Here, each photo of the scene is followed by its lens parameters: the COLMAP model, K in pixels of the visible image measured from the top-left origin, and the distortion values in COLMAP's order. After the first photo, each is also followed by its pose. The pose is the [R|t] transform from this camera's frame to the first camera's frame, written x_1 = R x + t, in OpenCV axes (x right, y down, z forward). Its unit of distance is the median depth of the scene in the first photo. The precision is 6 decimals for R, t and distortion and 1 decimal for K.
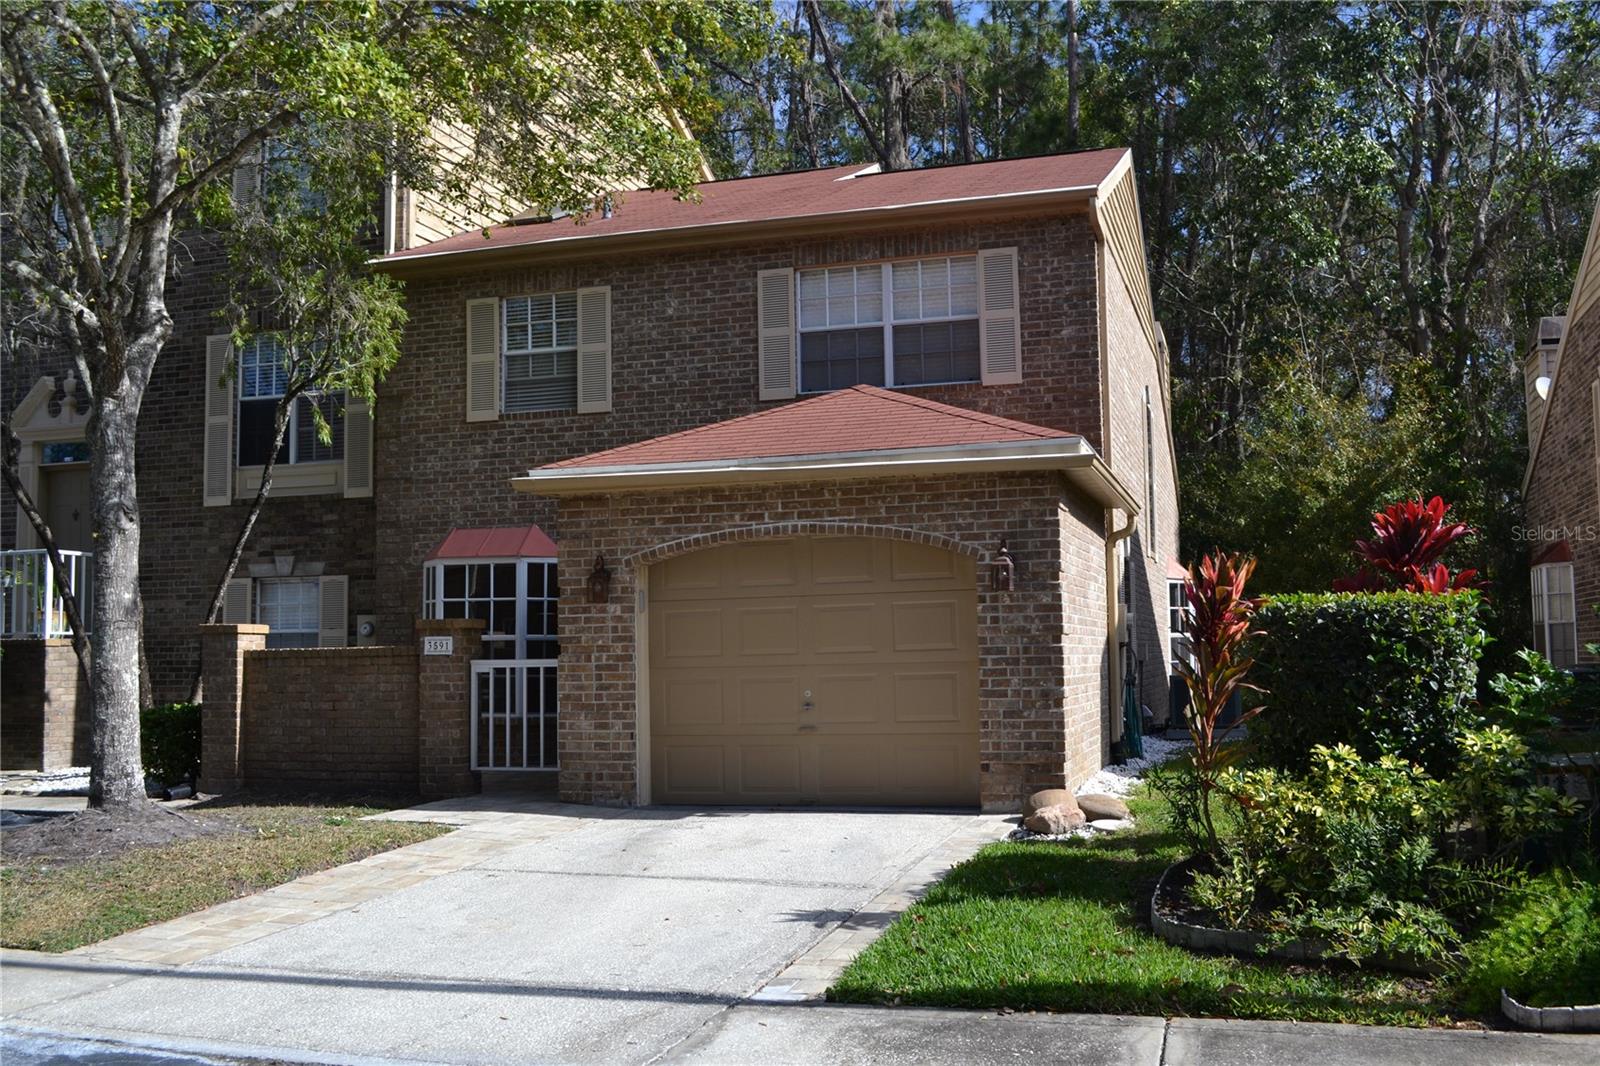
lens RADIAL K [[1506.1, 0, 800.0], [0, 1506.1, 533.0], [0, 0, 1]] dist [-0.070907, 0.000517]
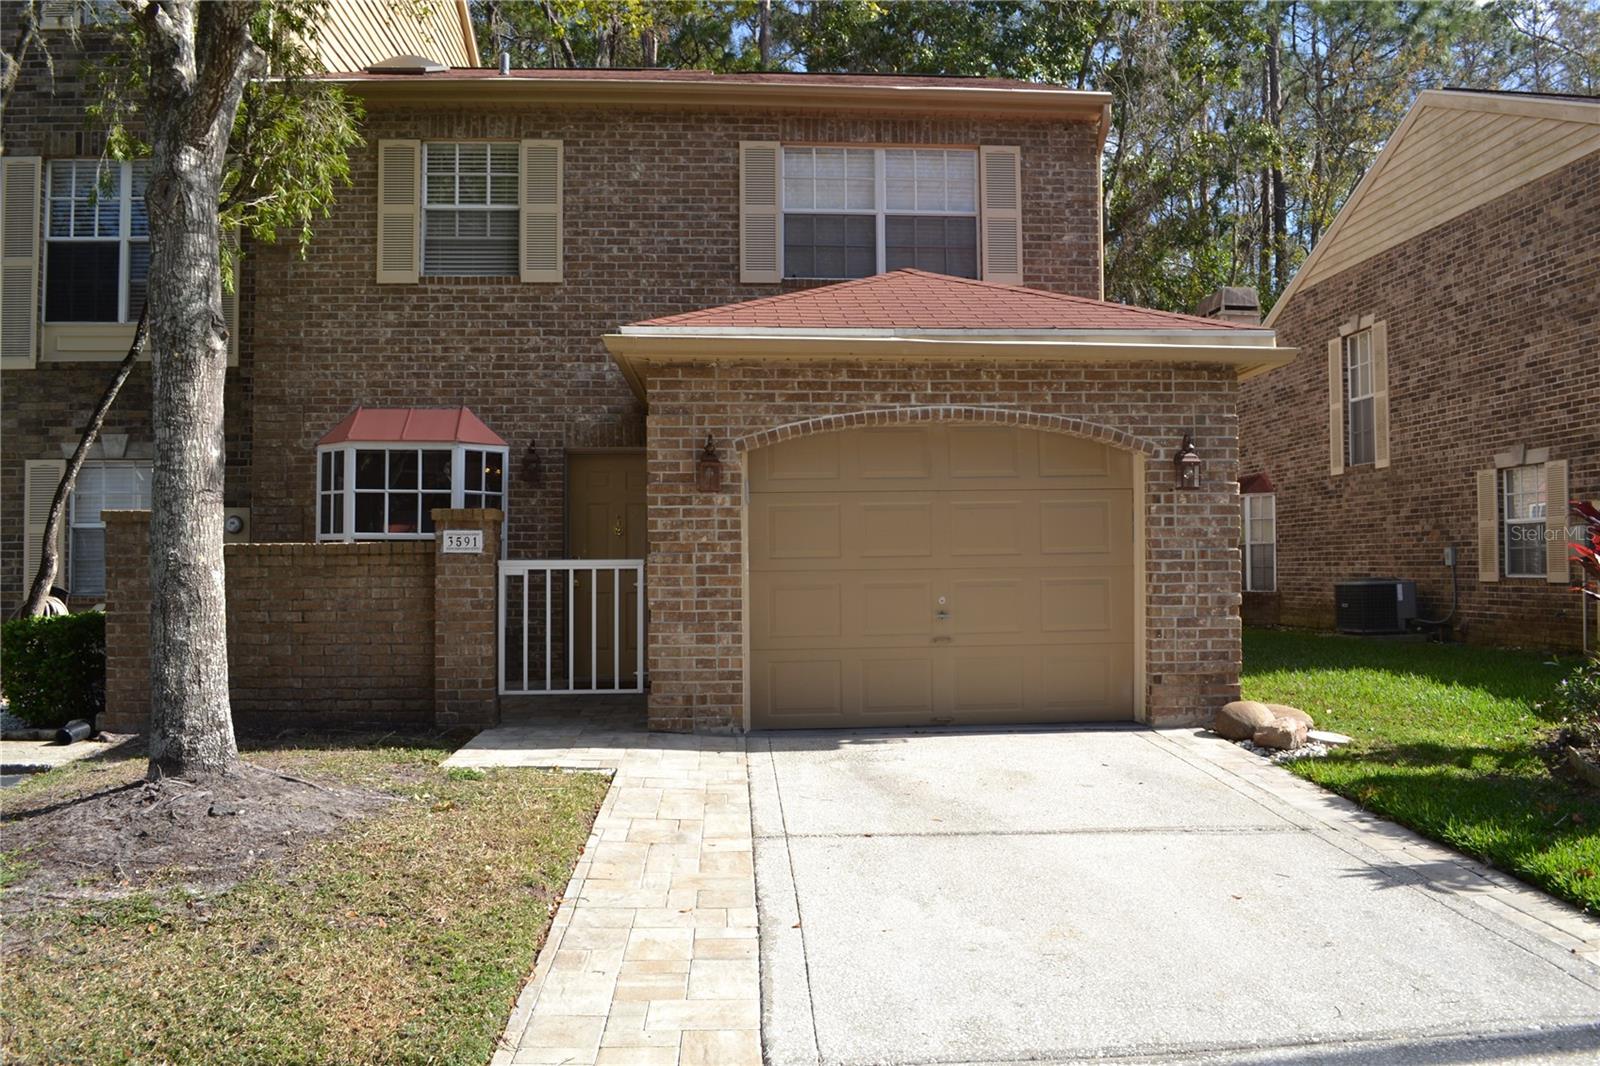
lens RADIAL K [[1280.9, 0, 800.0], [0, 1280.9, 533.0], [0, 0, 1]] dist [-0.084971, 0.013513]
pose [[0.934426, 0.019446, 0.355626, -0.305121], [-0.037782, 0.998286, 0.044687, 0.032183], [-0.354148, -0.055193, 0.933559, 0.289937]]
